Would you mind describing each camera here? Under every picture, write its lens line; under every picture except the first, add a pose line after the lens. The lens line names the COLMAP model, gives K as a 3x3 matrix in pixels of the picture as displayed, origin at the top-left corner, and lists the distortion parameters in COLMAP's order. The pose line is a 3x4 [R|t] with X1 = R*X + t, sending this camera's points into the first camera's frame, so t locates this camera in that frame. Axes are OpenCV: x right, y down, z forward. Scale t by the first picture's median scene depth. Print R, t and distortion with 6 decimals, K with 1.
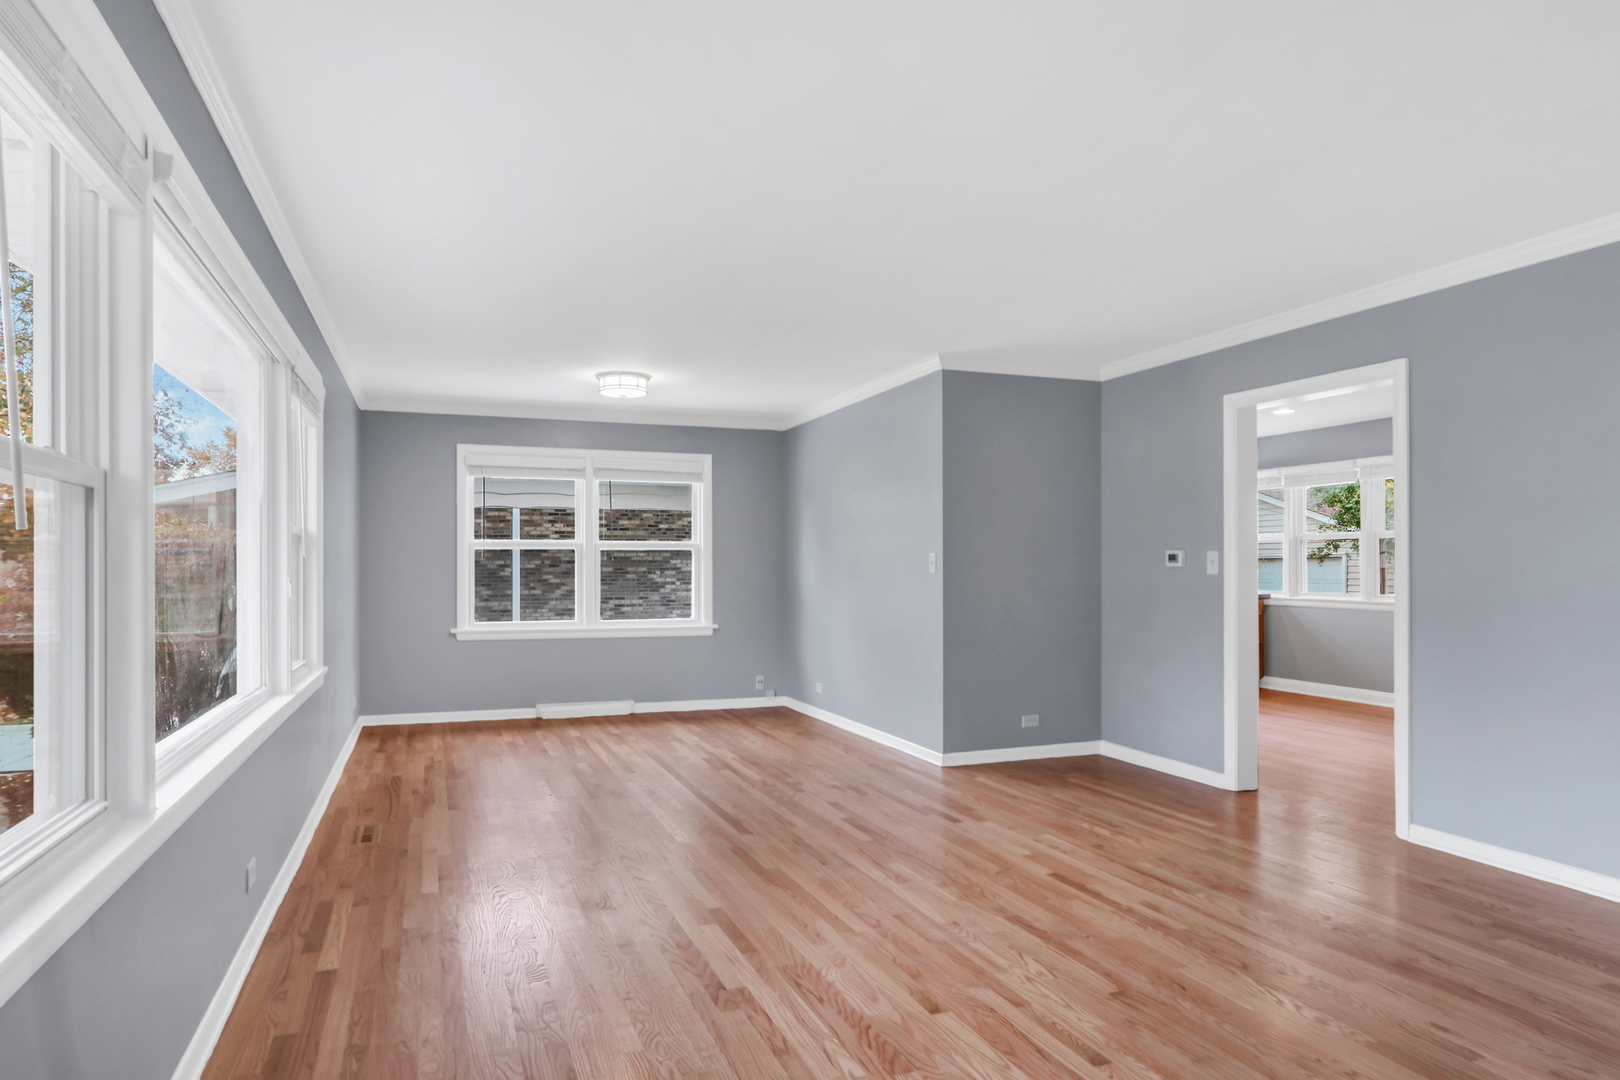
lens RADIAL K [[1001.4, 0, 788.1], [0, 1001.4, 547.7], [0, 0, 1]] dist [-0.007635, -0.001330]
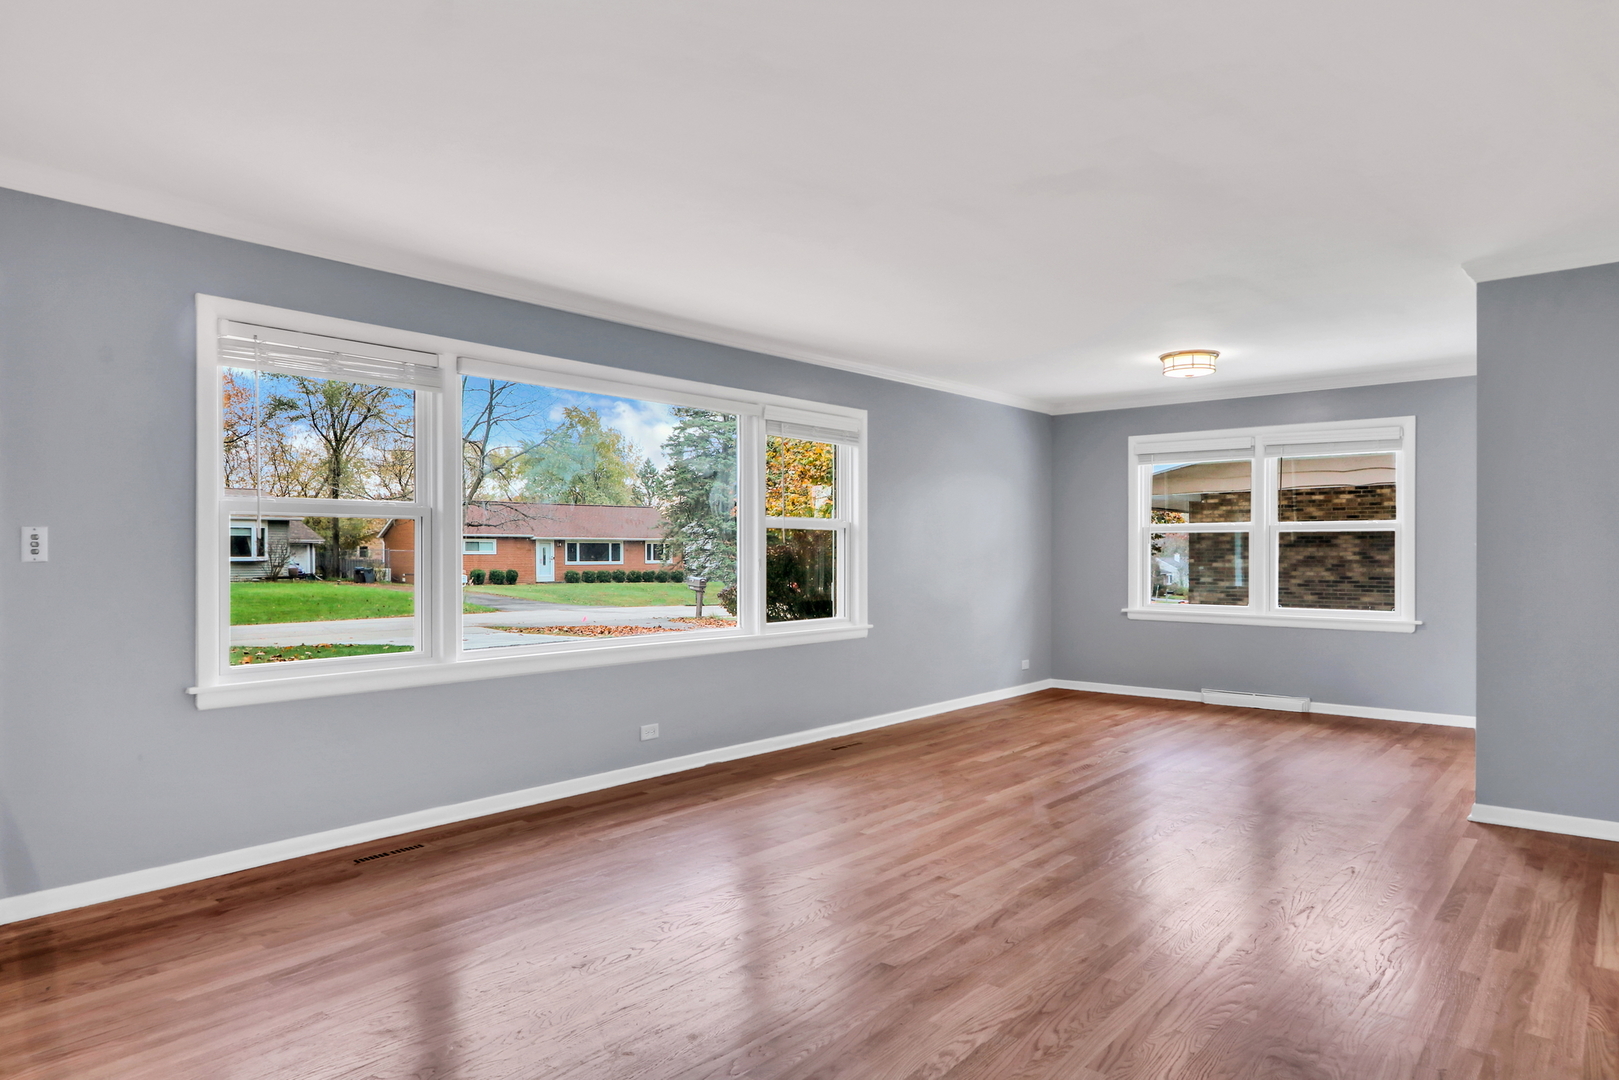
lens RADIAL K [[1005.1, 0, 777.6], [0, 1005.1, 550.3], [0, 0, 1]] dist [0.002167, 0.001744]
pose [[0.489079, 0.001689, -0.872238, 0.412241], [0.016894, 0.999792, 0.011409, 0.000394], [0.872076, -0.020315, 0.488949, 0.138782]]
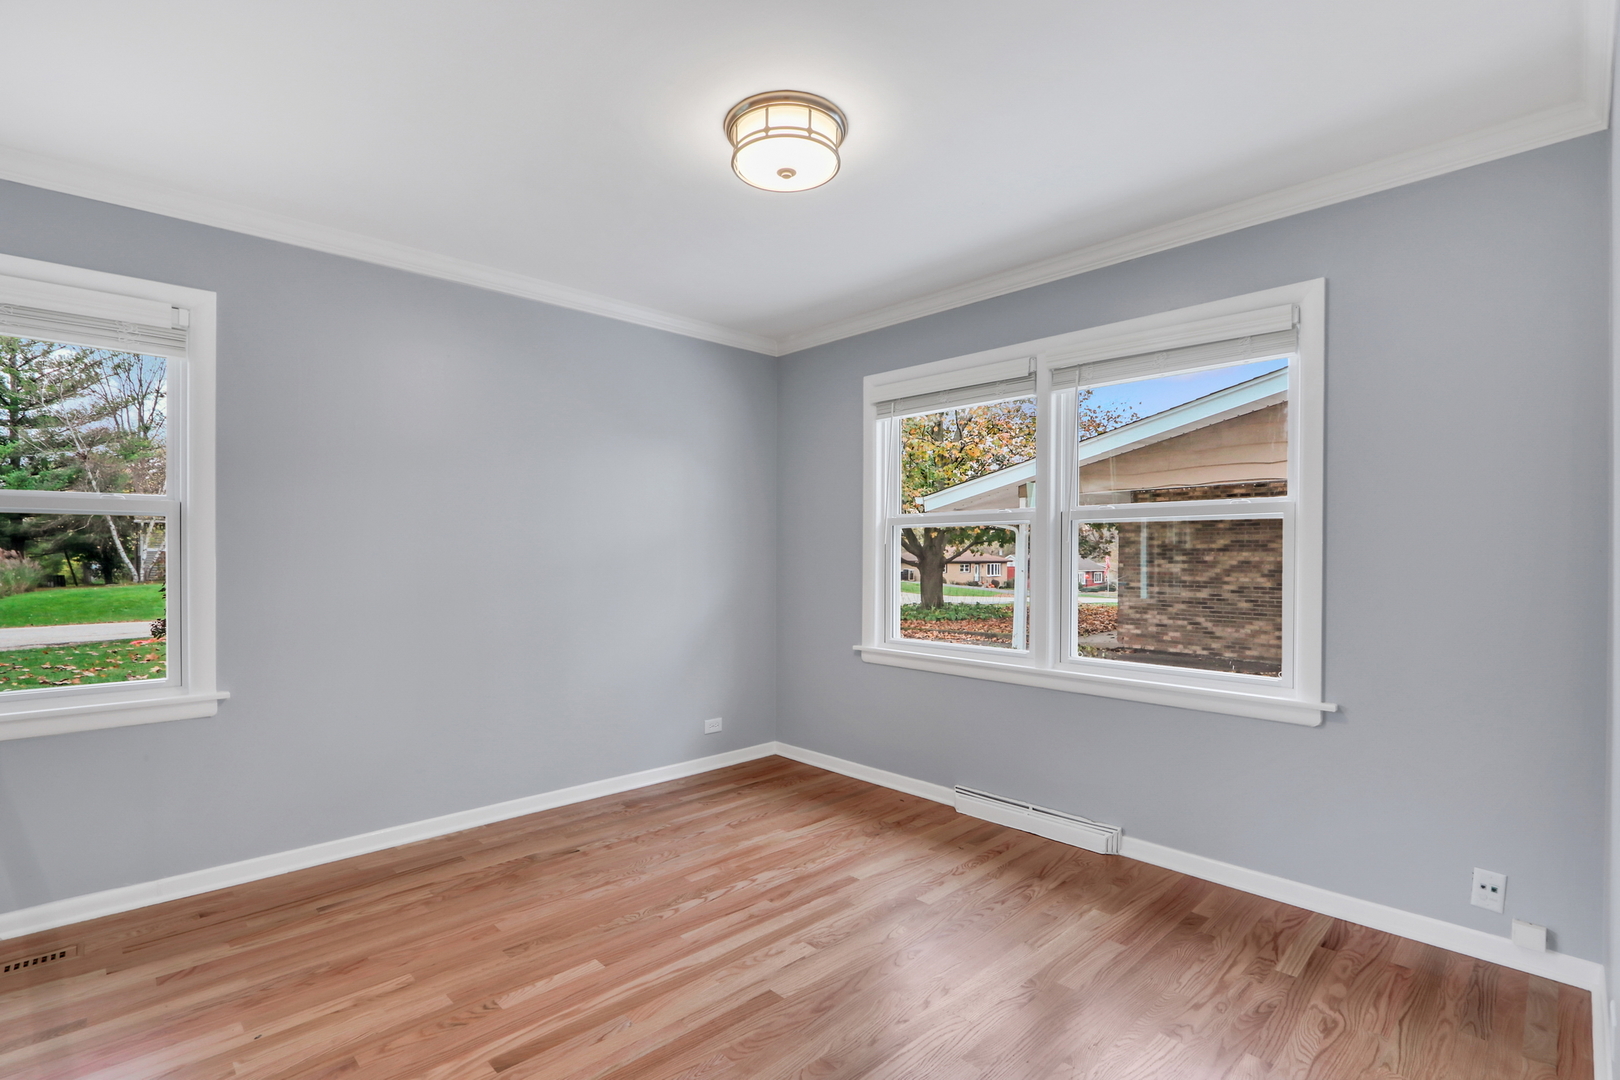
lens RADIAL K [[752.1, 0, 774.0], [0, 752.1, 559.9], [0, 0, 1]] dist [-0.015046, 0.000477]
pose [[0.386866, 0.010538, -0.922076, 0.119067], [0.015840, 0.999711, 0.018071, 0.012106], [0.922000, -0.021597, 0.386587, 0.717755]]
